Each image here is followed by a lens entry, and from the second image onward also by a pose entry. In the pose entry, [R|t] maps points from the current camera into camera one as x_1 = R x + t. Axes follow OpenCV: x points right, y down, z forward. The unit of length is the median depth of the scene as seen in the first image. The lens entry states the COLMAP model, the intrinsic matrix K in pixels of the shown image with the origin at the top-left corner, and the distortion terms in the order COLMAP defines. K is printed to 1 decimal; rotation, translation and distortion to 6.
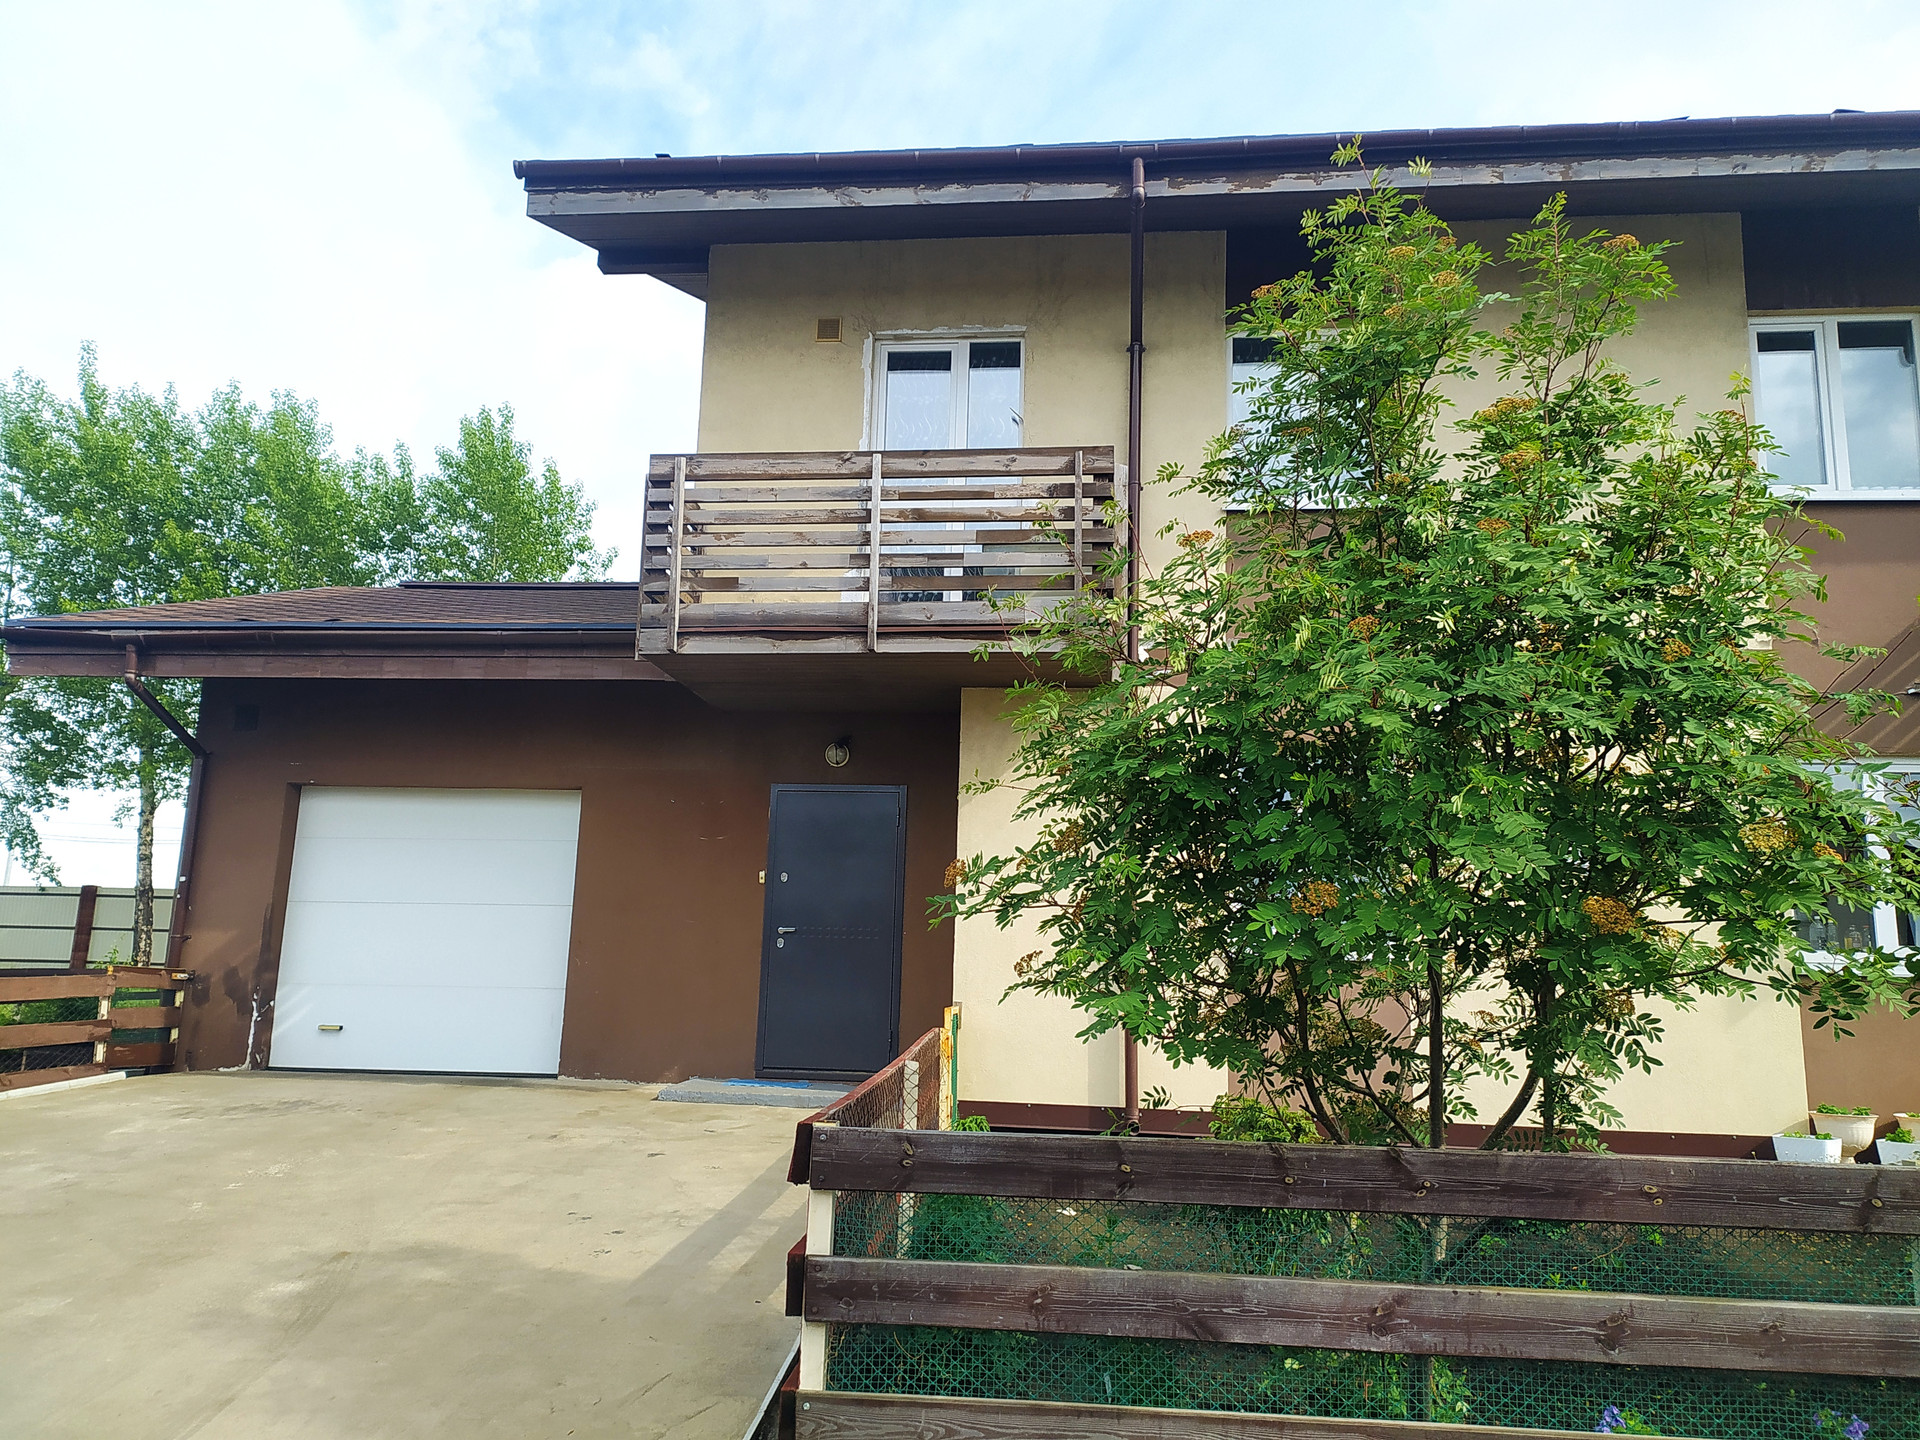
lens RADIAL K [[1379.3, 0, 960.0], [0, 1379.3, 720.0], [0, 0, 1]] dist [-0.002470, 0.162159]
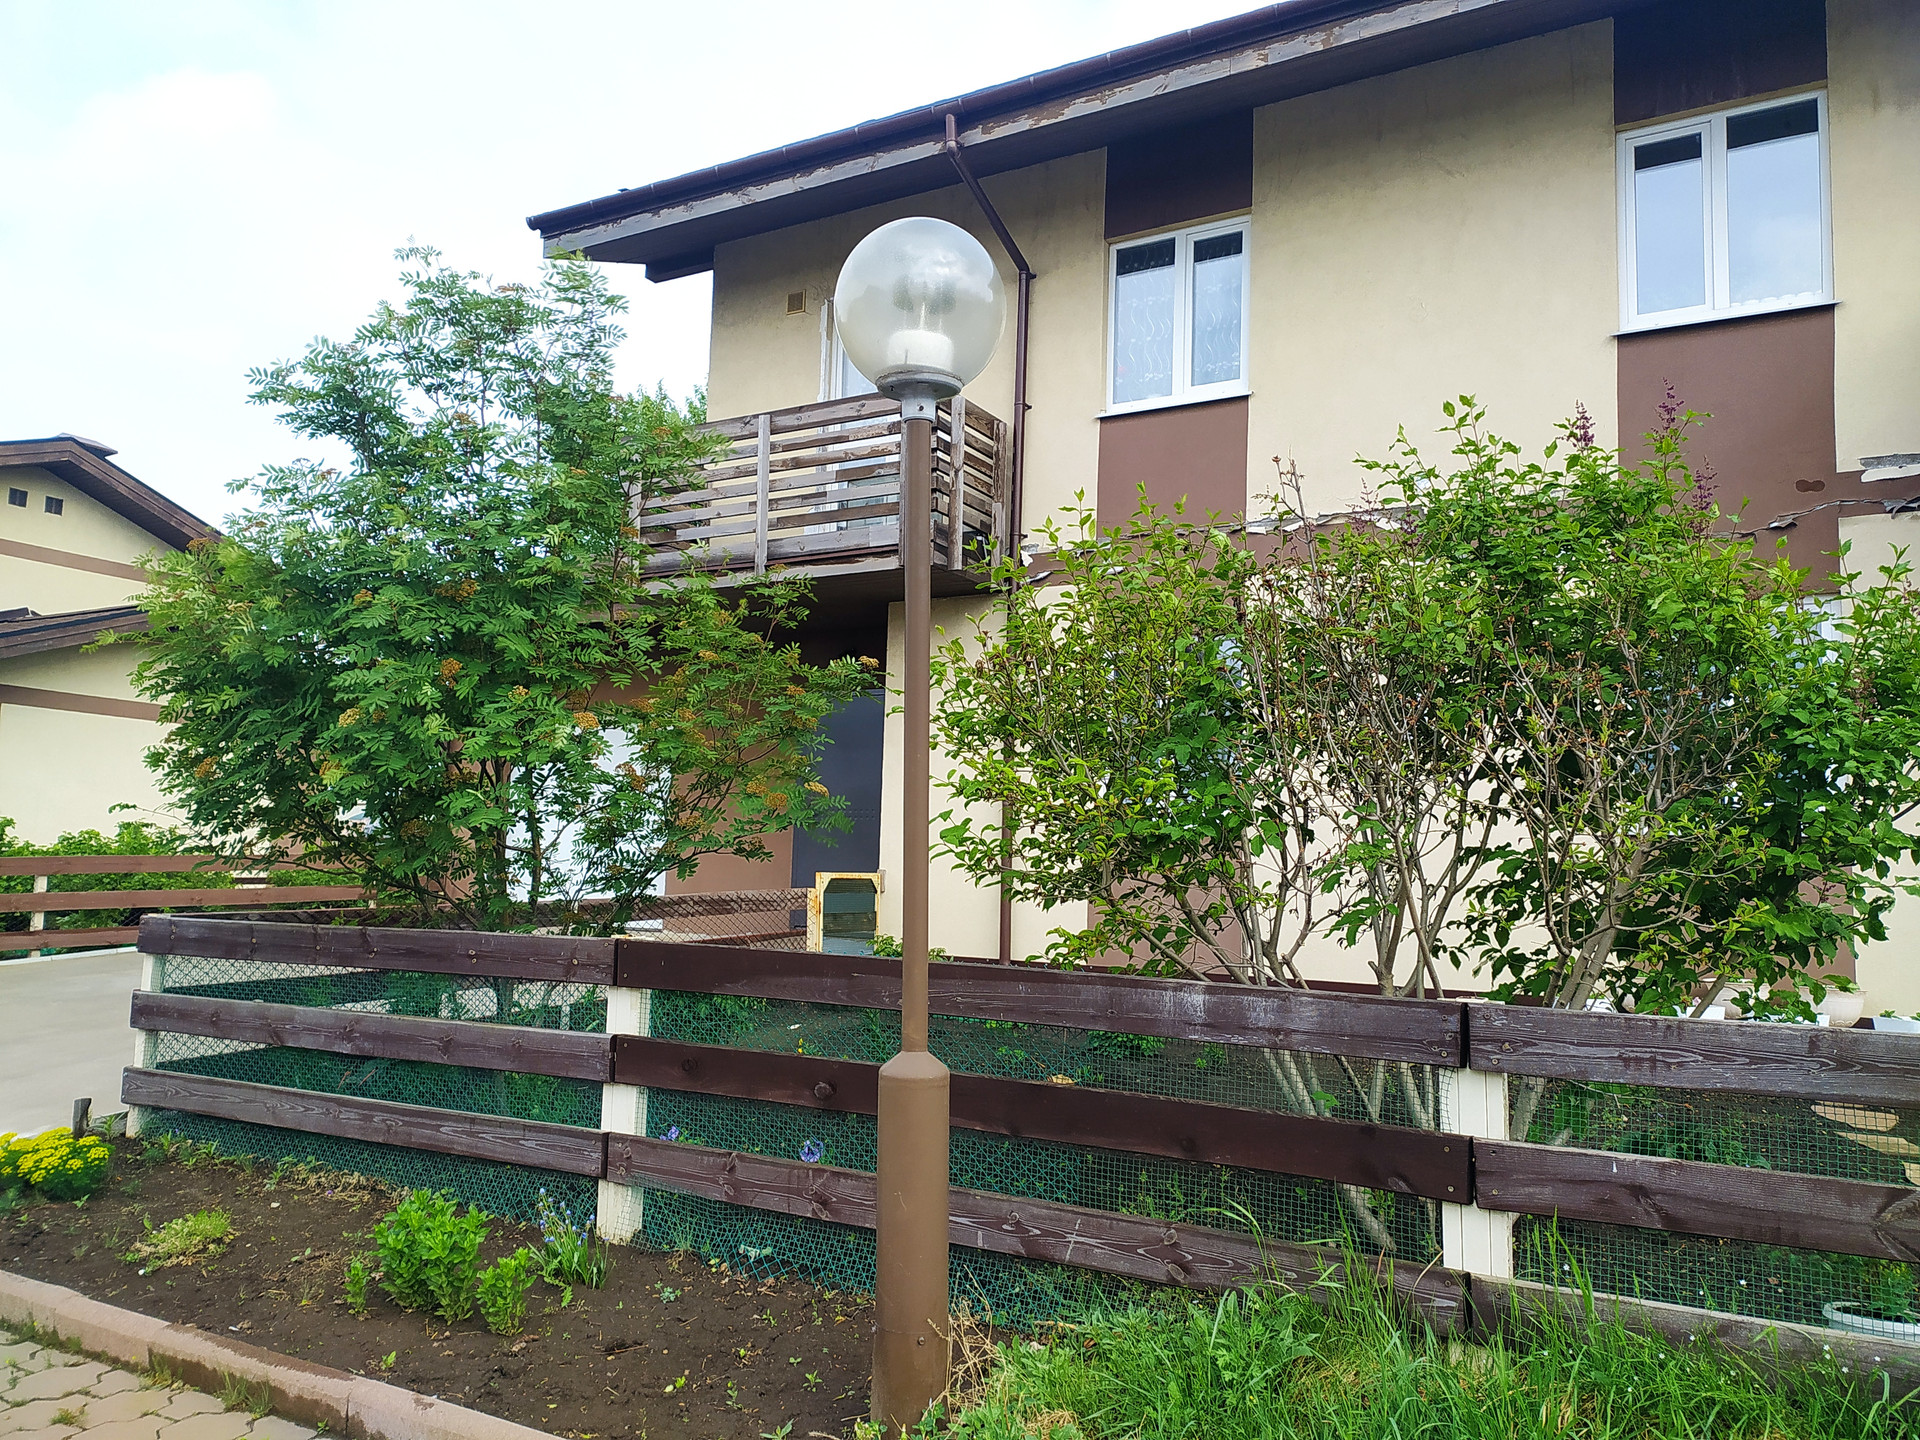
lens RADIAL K [[1379.3, 0, 960.0], [0, 1379.3, 720.0], [0, 0, 1]] dist [-0.002470, 0.162159]
pose [[0.908099, -0.035211, -0.417272, 0.578125], [0.067385, 0.995760, 0.062623, 0.007794], [0.413297, -0.084986, 0.906622, -0.041881]]
